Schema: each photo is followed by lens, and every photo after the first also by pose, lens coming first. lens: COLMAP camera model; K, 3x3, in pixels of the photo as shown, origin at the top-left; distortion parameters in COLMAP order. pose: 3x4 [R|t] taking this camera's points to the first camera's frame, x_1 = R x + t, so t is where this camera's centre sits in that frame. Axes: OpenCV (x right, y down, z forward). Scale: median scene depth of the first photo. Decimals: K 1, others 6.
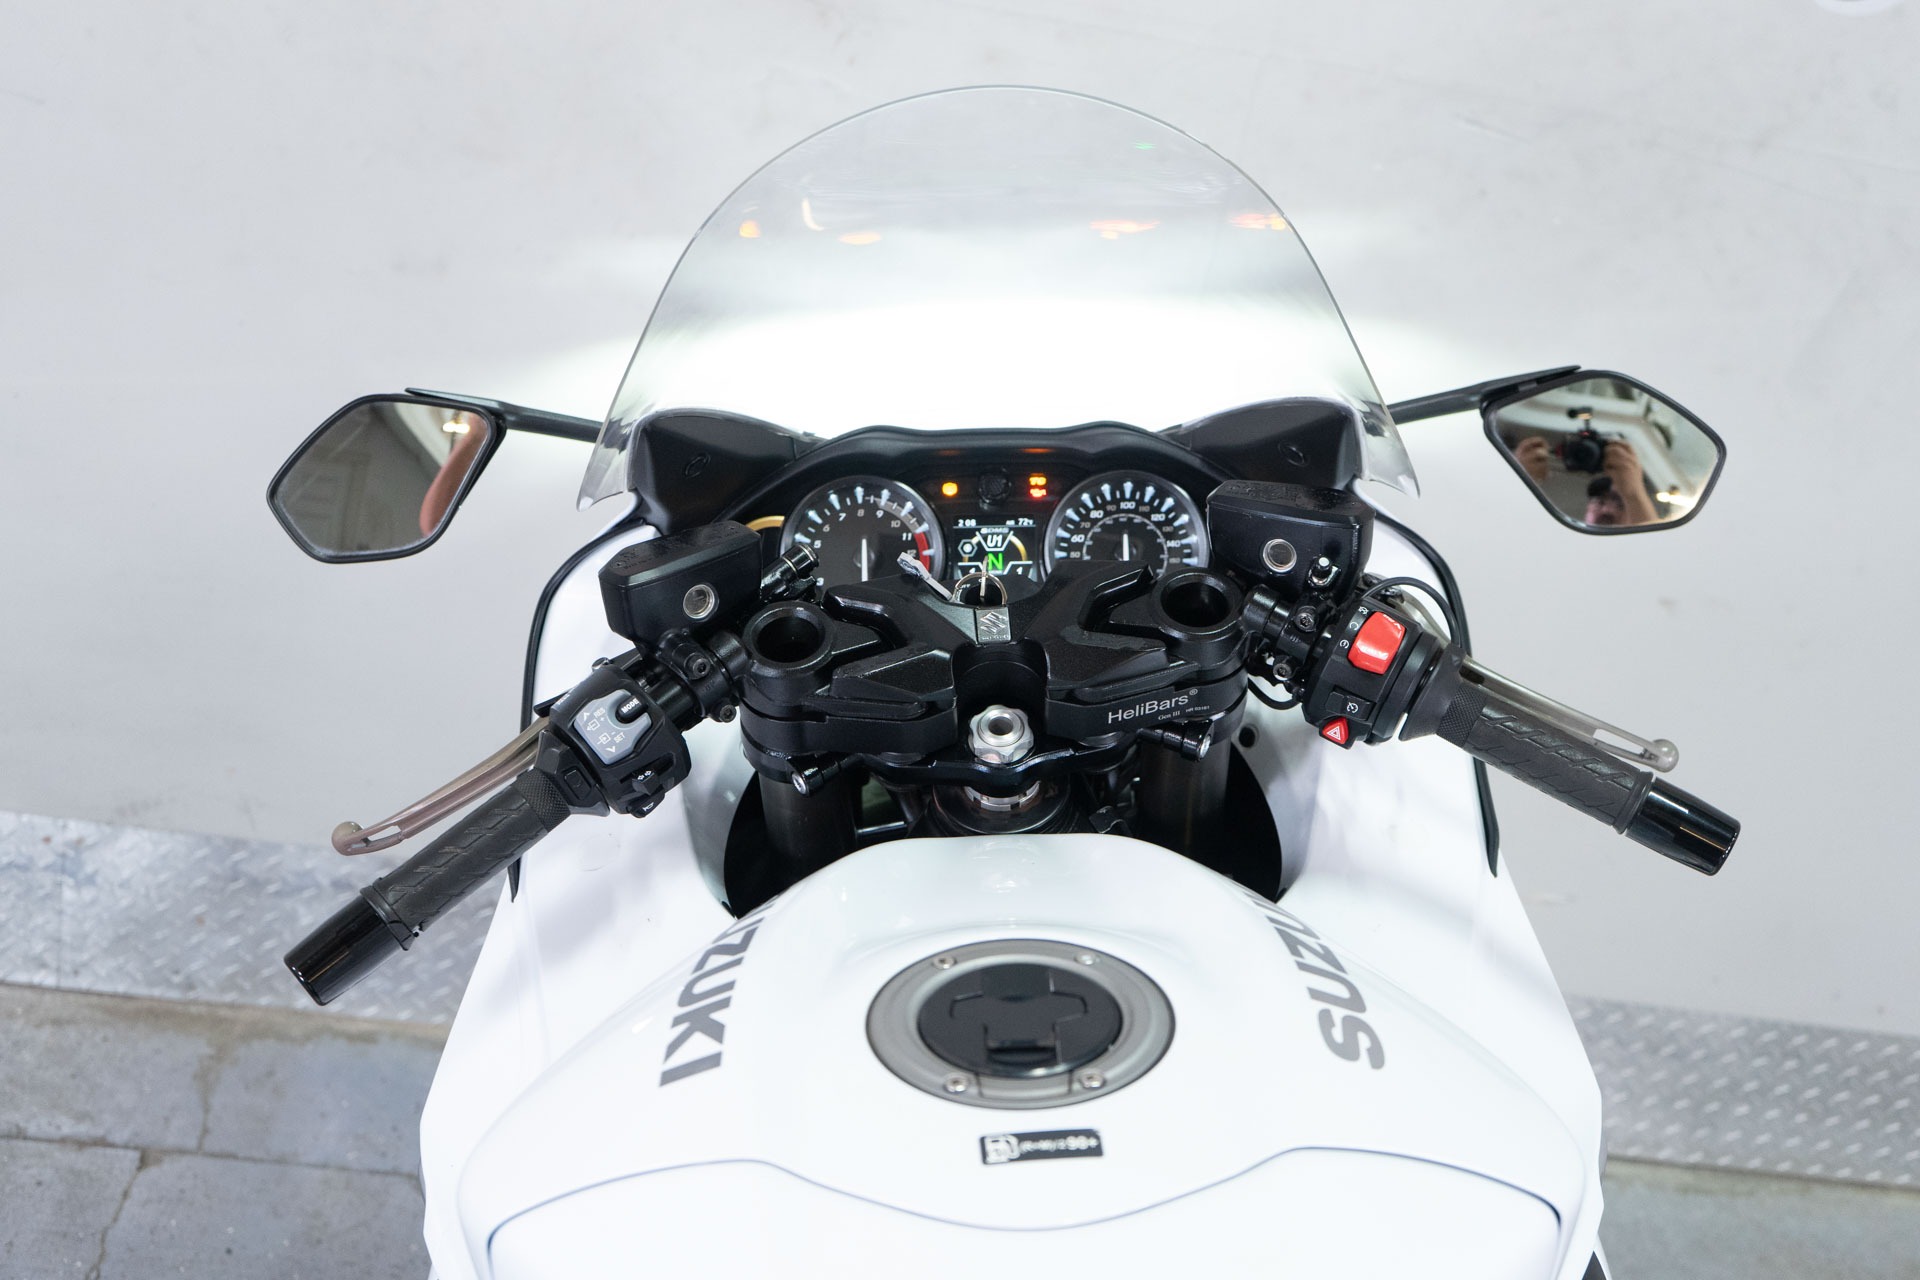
lens RADIAL K [[2320.2, 0, 956.6], [0, 2320.2, 642.8], [0, 0, 1]] dist [0.007407, 0.000000]
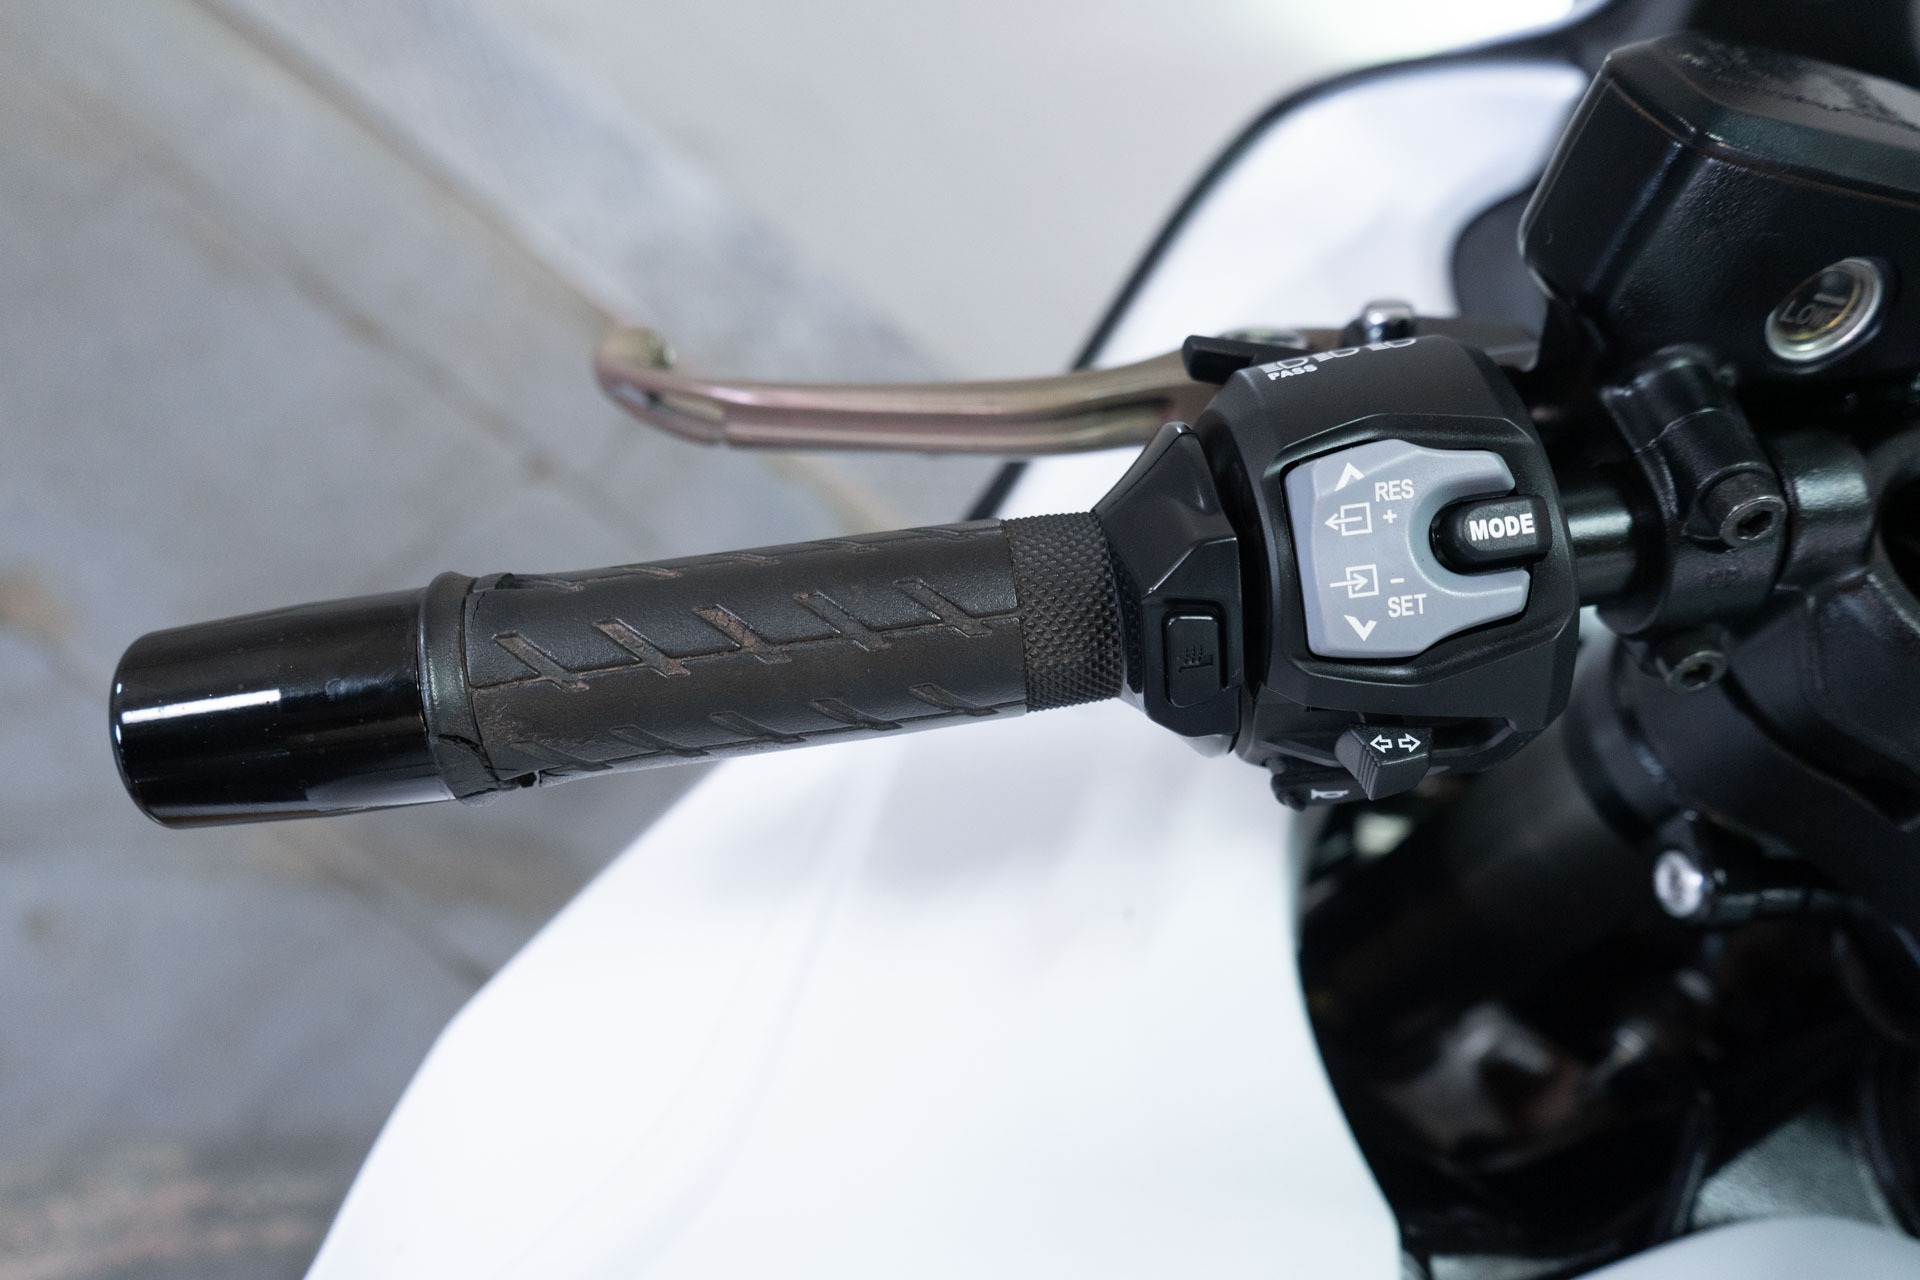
lens RADIAL K [[1581.0, 0, 959.0], [0, 1581.0, 641.2], [0, 0, 1]] dist [-0.001064, -0.000637]
pose [[0.831935, 0.540952, -0.123507, -0.157253], [-0.494741, 0.823949, 0.276298, 0.017614], [0.251227, -0.168758, 0.953103, 0.768257]]
